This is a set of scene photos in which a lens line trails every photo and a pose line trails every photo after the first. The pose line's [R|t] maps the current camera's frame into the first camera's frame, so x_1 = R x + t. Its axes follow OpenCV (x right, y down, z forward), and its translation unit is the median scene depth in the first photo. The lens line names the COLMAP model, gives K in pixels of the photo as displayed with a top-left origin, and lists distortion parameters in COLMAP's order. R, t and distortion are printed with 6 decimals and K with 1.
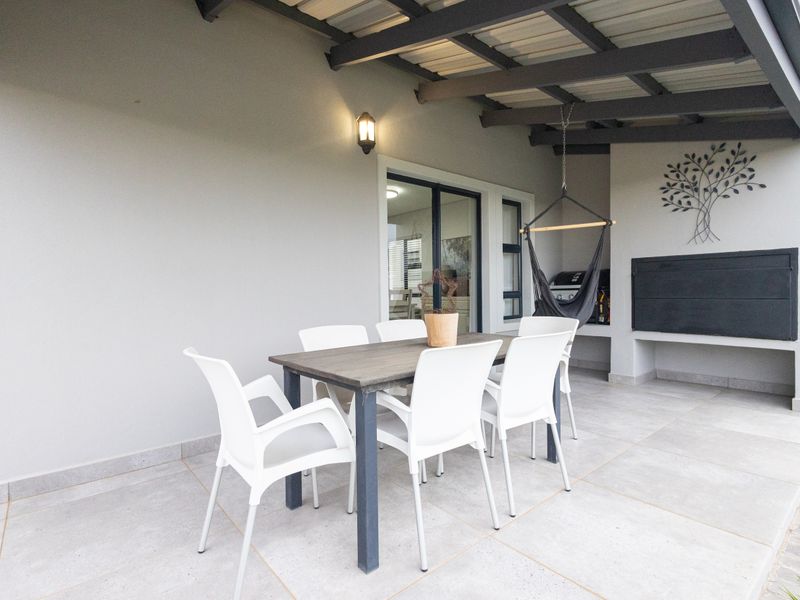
lens RADIAL K [[416.2, 0, 397.0], [0, 416.2, 300.9], [0, 0, 1]] dist [-0.000867, 0.000600]
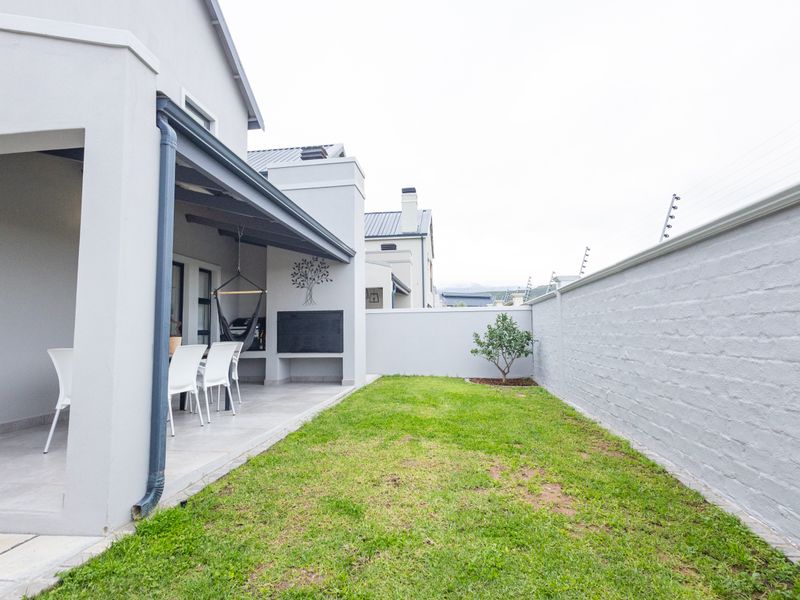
lens RADIAL K [[416.2, 0, 398.4], [0, 416.2, 303.0], [0, 0, 1]] dist [-0.000867, 0.000600]
pose [[0.745350, 0.050184, 0.664782, -0.239602], [0.017749, 0.995316, -0.095035, 0.040777], [-0.666438, 0.082634, 0.740967, -0.691662]]
